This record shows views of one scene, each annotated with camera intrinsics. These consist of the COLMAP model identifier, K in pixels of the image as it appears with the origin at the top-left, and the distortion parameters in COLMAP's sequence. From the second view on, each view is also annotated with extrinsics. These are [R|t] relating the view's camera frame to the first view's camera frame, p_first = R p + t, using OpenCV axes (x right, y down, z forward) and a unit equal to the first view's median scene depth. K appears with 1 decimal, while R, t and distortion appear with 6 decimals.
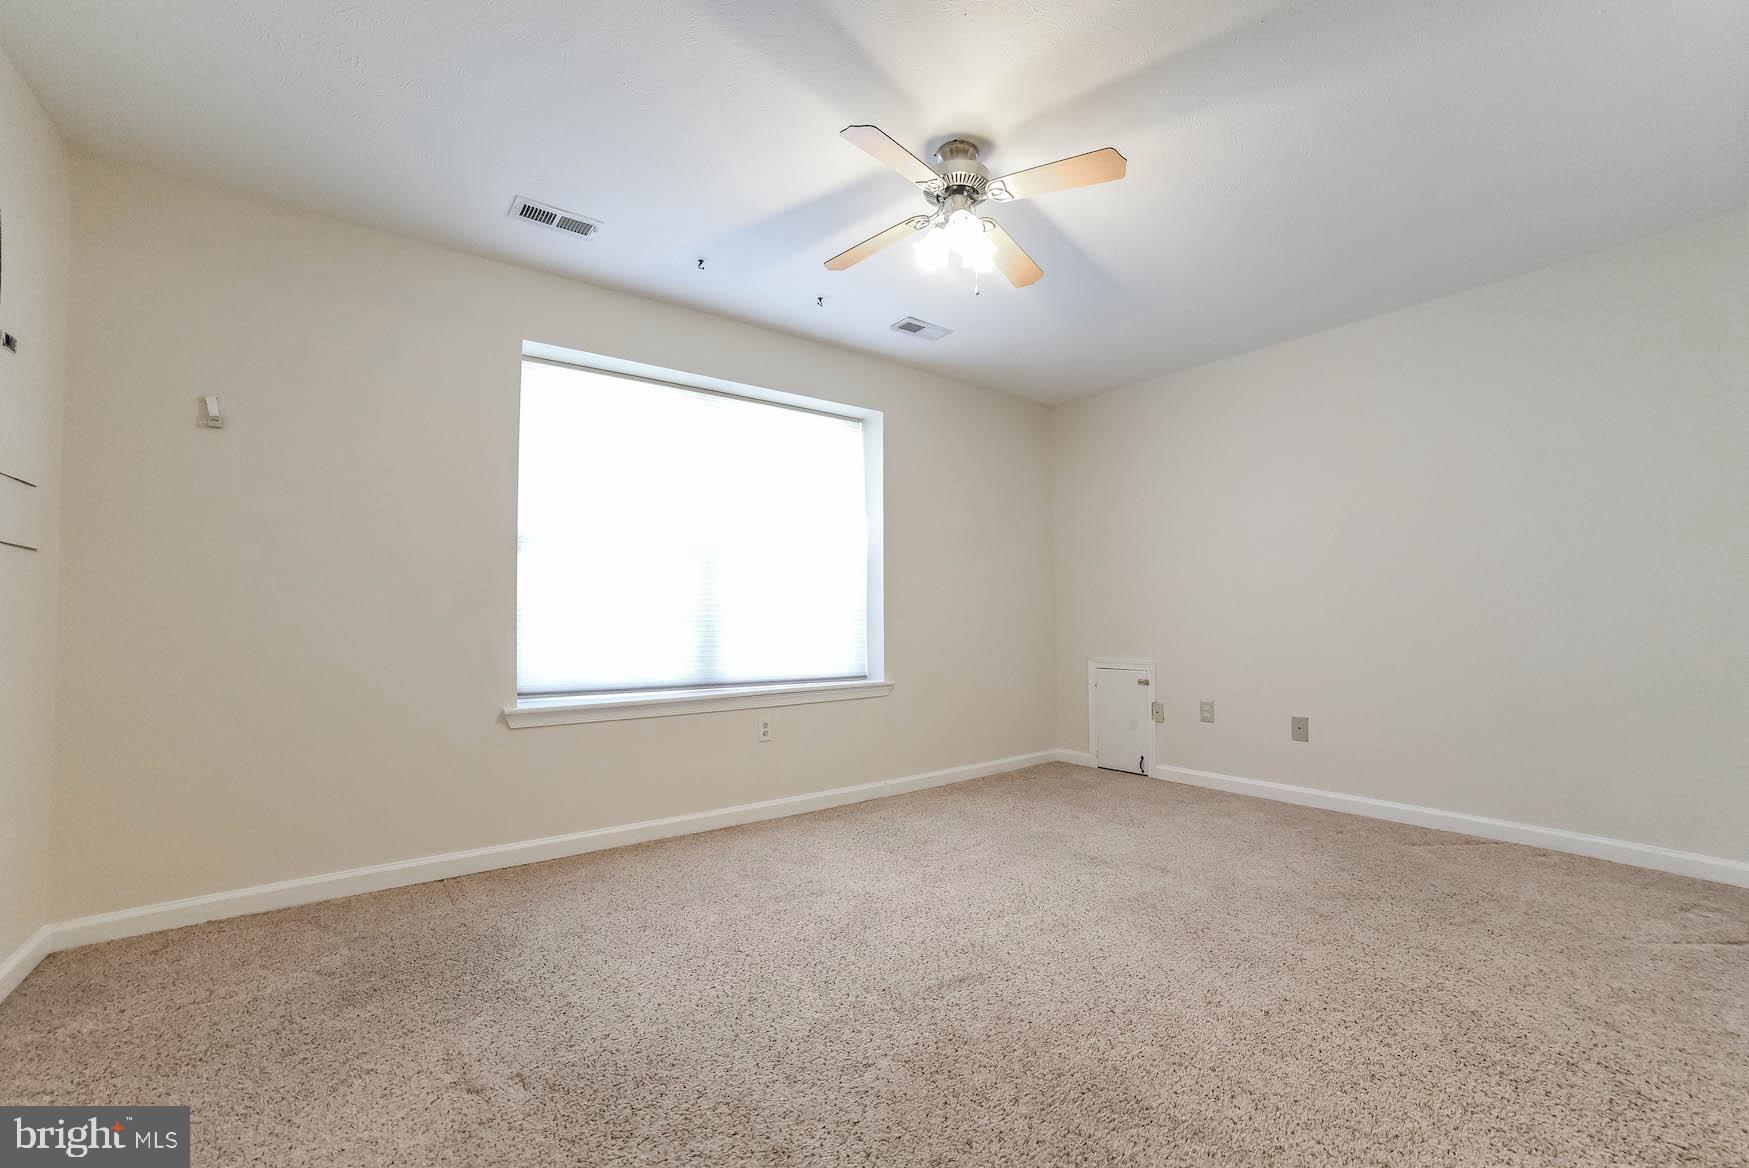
lens RADIAL K [[688.1, 0, 873.2], [0, 688.1, 592.2], [0, 0, 1]] dist [-0.094566, 0.037126]
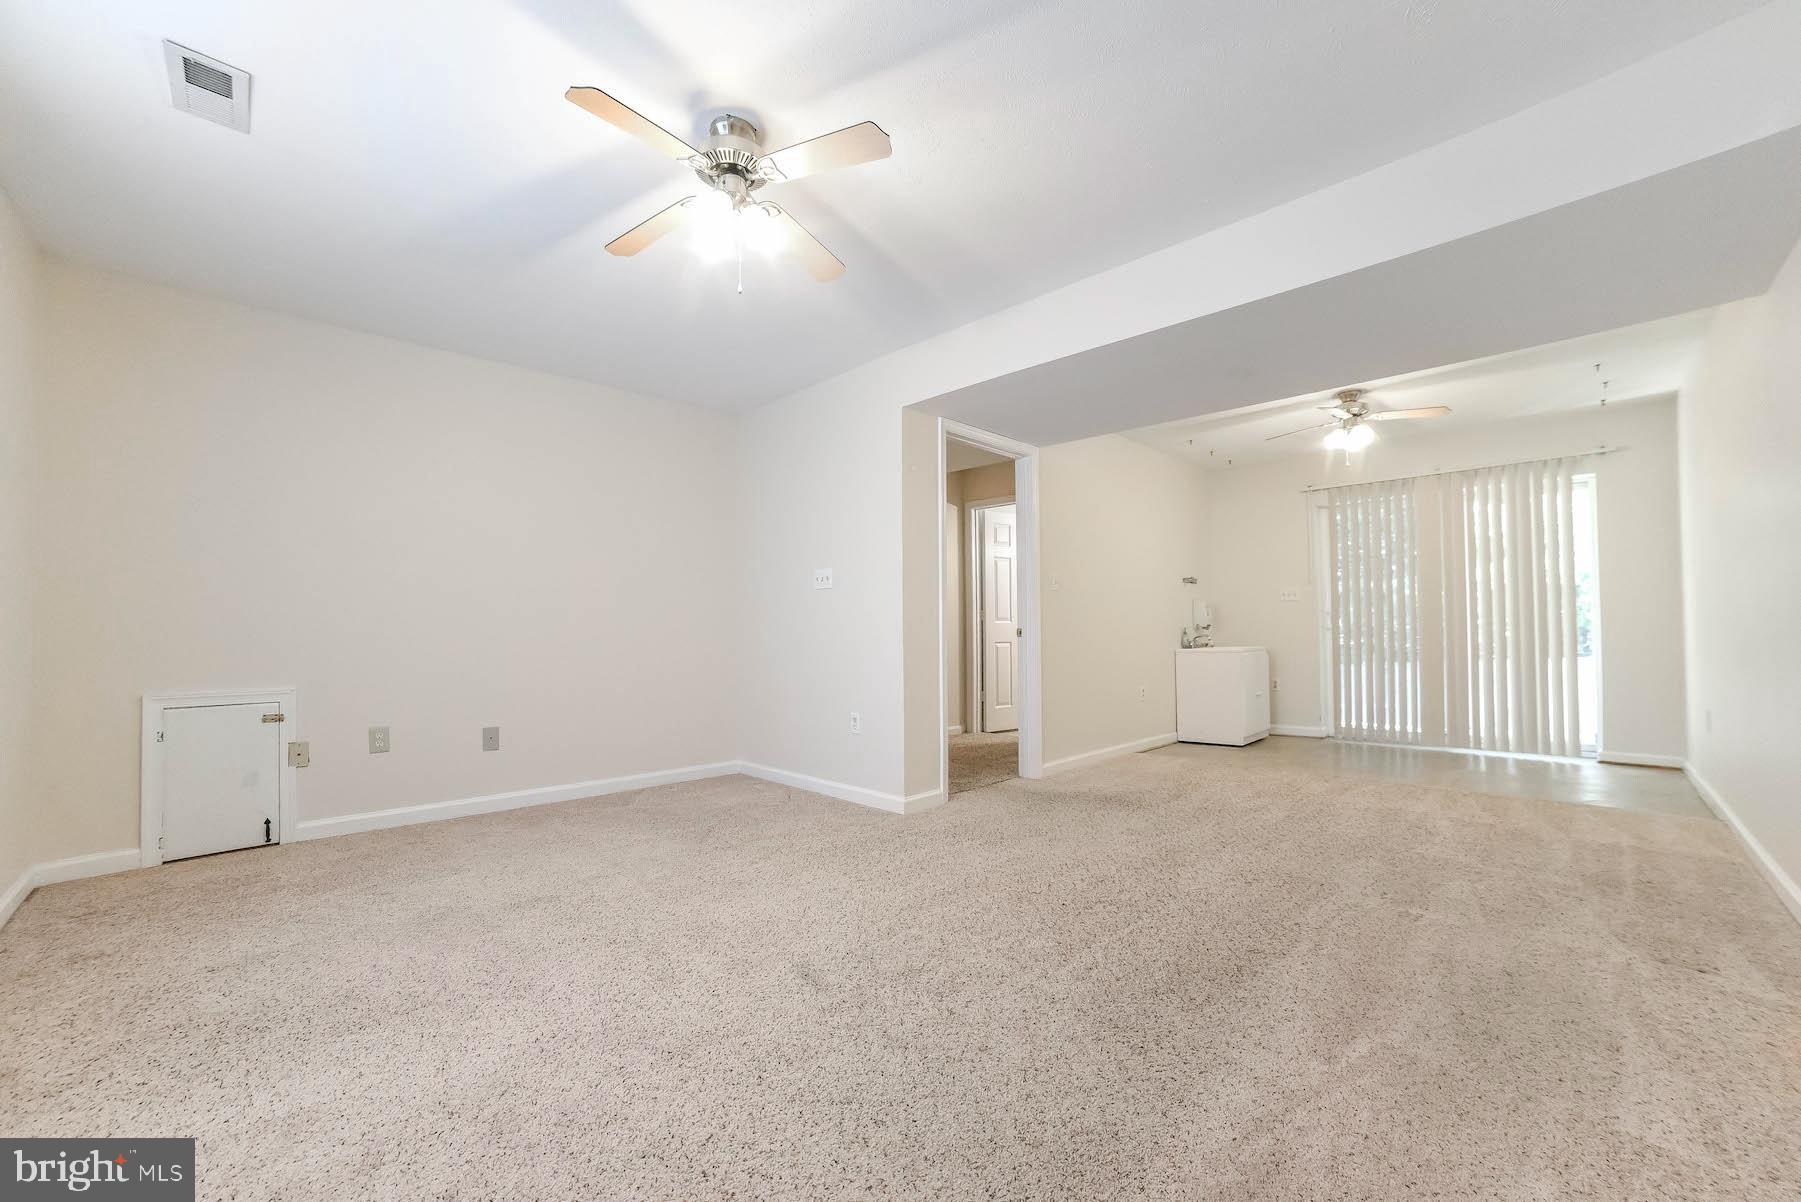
lens RADIAL K [[708.5, 0, 899.2], [0, 708.5, 609.5], [0, 0, 1]] dist [-0.094566, 0.037126]
pose [[-0.089001, 0.027094, 0.995663, -0.504382], [-0.027252, 0.999189, -0.029626, 0.023007], [-0.995659, -0.029771, -0.088190, 0.504917]]
